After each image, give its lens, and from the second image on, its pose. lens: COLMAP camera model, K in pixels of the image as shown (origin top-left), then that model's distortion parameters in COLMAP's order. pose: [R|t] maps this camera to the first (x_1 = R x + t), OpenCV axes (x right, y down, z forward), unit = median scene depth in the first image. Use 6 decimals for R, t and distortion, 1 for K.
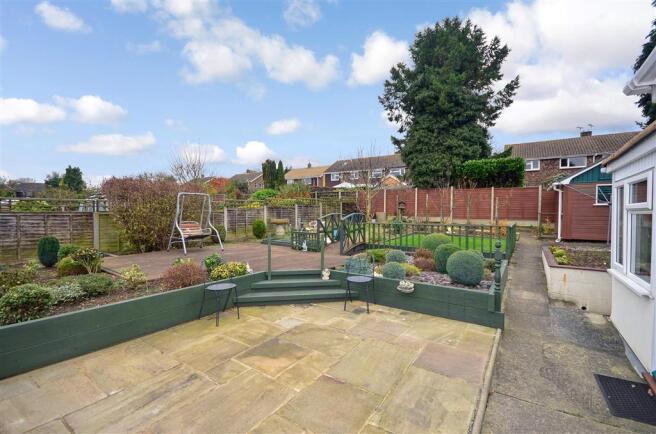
lens RADIAL K [[289.9, 0, 328.0], [0, 289.9, 217.0], [0, 0, 1]] dist [-0.000551, -0.000184]
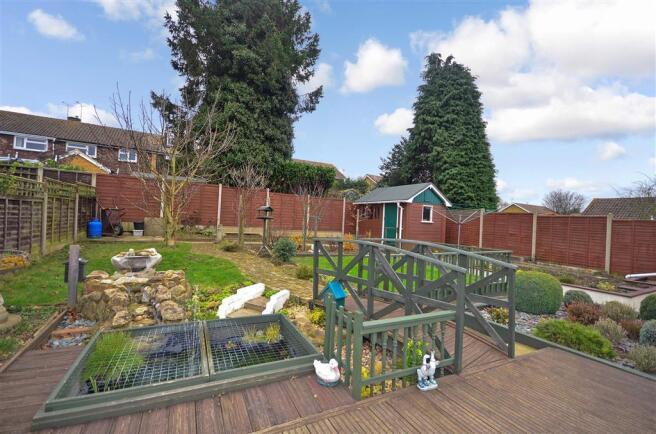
lens RADIAL K [[289.9, 0, 328.0], [0, 289.9, 217.0], [0, 0, 1]] dist [-0.000551, -0.000184]
pose [[0.411955, 0.019613, 0.910993, -0.231014], [-0.025671, 0.999621, -0.009913, -0.024986], [-0.910843, -0.019303, 0.412302, 0.540175]]
